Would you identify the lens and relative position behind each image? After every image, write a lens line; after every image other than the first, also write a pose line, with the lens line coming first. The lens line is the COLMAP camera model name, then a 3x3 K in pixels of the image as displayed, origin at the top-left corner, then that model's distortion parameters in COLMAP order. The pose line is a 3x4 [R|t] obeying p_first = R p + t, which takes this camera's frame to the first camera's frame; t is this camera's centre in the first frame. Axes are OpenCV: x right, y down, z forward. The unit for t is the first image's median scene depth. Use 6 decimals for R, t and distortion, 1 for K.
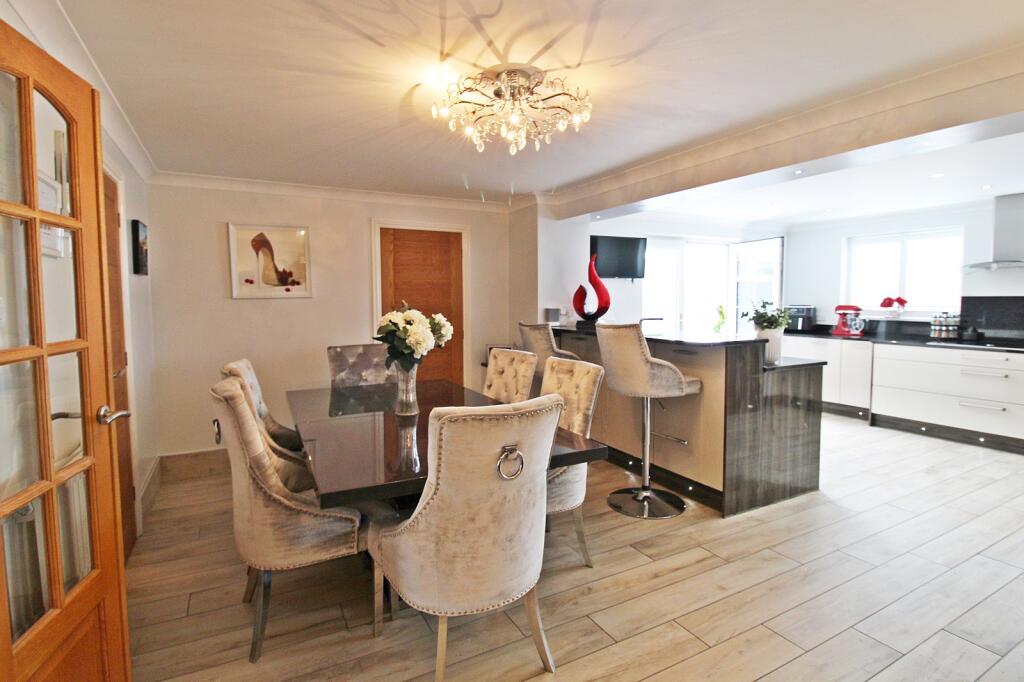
lens RADIAL K [[516.7, 0, 513.6], [0, 516.7, 328.5], [0, 0, 1]] dist [0.003089, -0.016864]
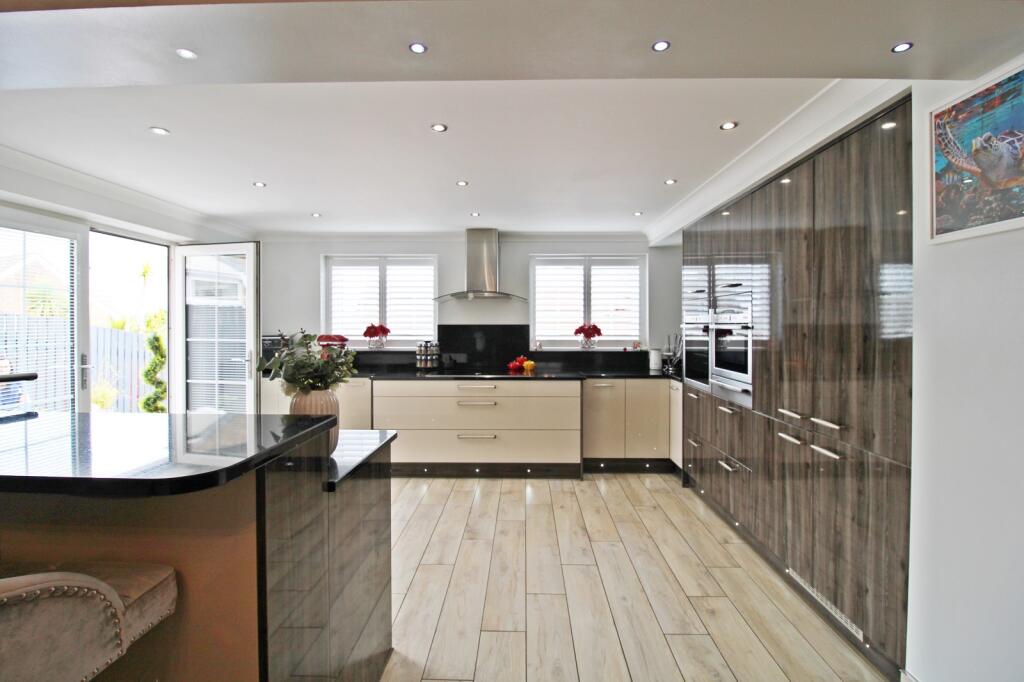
lens RADIAL K [[484.6, 0, 514.5], [0, 484.6, 327.5], [0, 0, 1]] dist [0.003934, -0.014545]
pose [[0.495753, -0.001767, 0.868462, 0.138782], [0.049652, 0.998420, -0.026312, -0.028353], [-0.867043, 0.056165, 0.495057, 0.452729]]
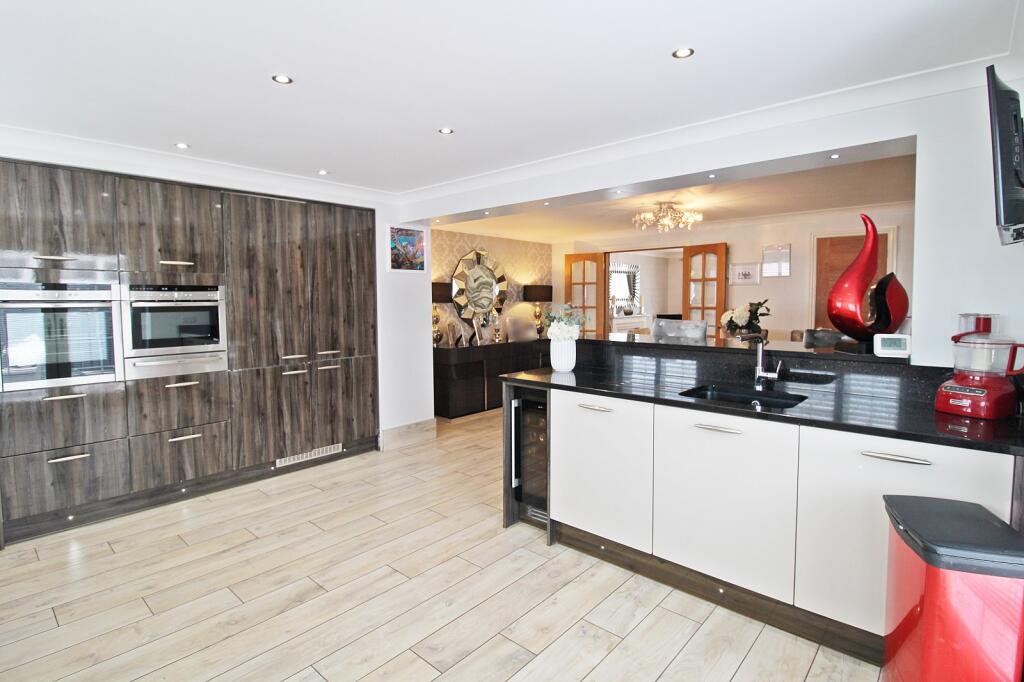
lens RADIAL K [[506.0, 0, 514.9], [0, 506.0, 326.5], [0, 0, 1]] dist [0.005126, -0.015820]
pose [[-0.940684, 0.030131, -0.337944, 0.662387], [-0.008787, 0.993551, 0.113044, -0.086214], [0.339171, 0.109308, -0.934352, 1.367527]]
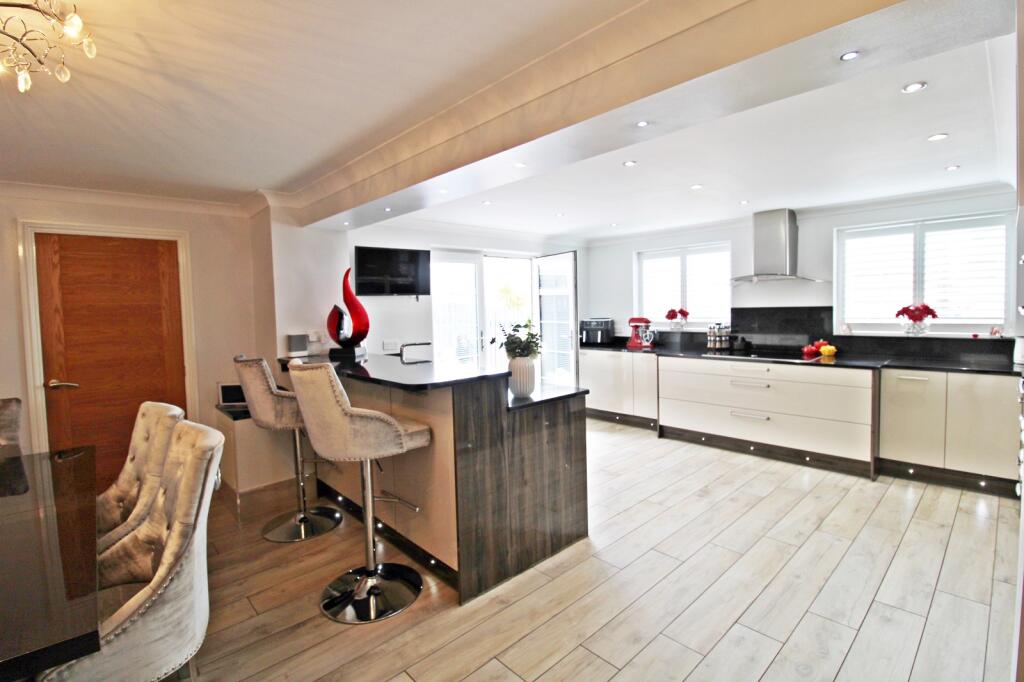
lens RADIAL K [[476.9, 0, 515.4], [0, 476.9, 327.2], [0, 0, 1]] dist [0.003031, -0.013116]
pose [[0.966358, -0.030925, 0.255336, 0.216529], [0.036031, 0.999233, -0.015344, -0.026931], [-0.254665, 0.024028, 0.966731, 0.185916]]
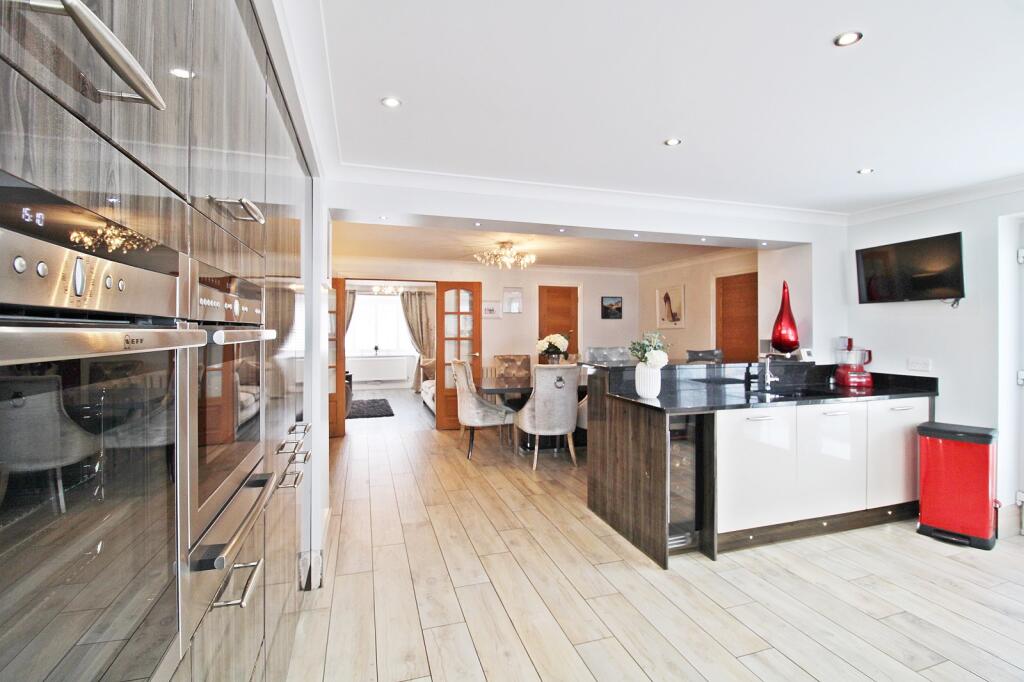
lens RADIAL K [[476.9, 0, 515.4], [0, 476.9, 327.2], [0, 0, 1]] dist [0.003031, -0.013116]
pose [[-0.187369, -0.000073, -0.982290, 1.065875], [-0.057081, 0.998311, 0.010814, -0.045191], [0.980630, 0.058096, -0.187057, 0.694476]]
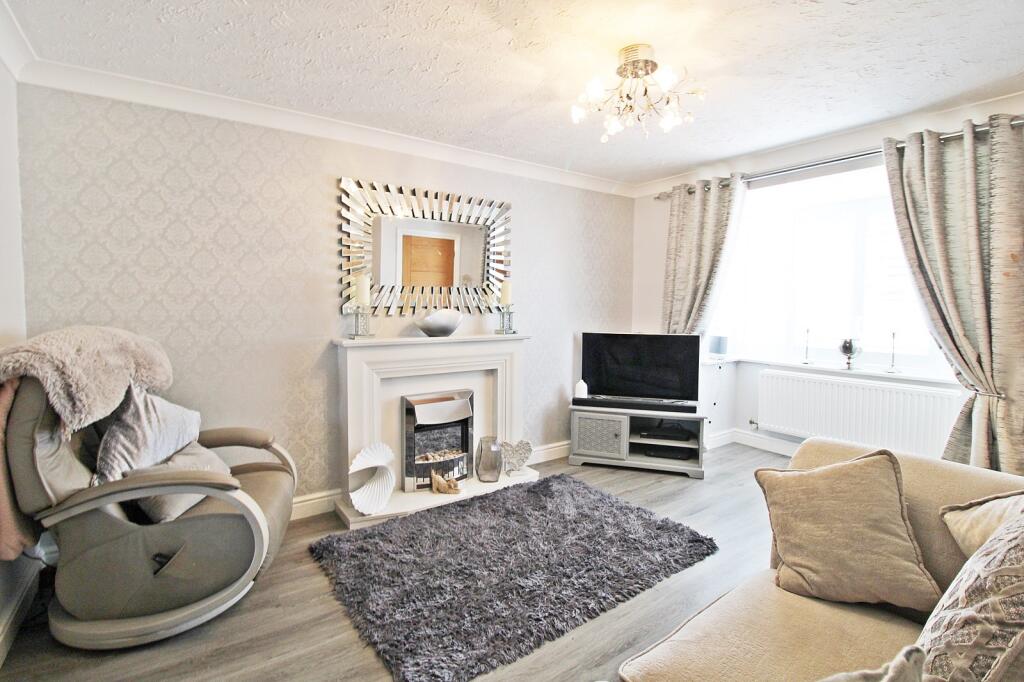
lens RADIAL K [[484.6, 0, 514.5], [0, 484.6, 327.5], [0, 0, 1]] dist [0.003934, -0.014545]
pose [[-0.993761, 0.005874, -0.111377, -0.471180], [-0.006682, 0.993683, 0.112028, 0.003773], [0.111331, 0.112073, -0.987444, 0.305327]]
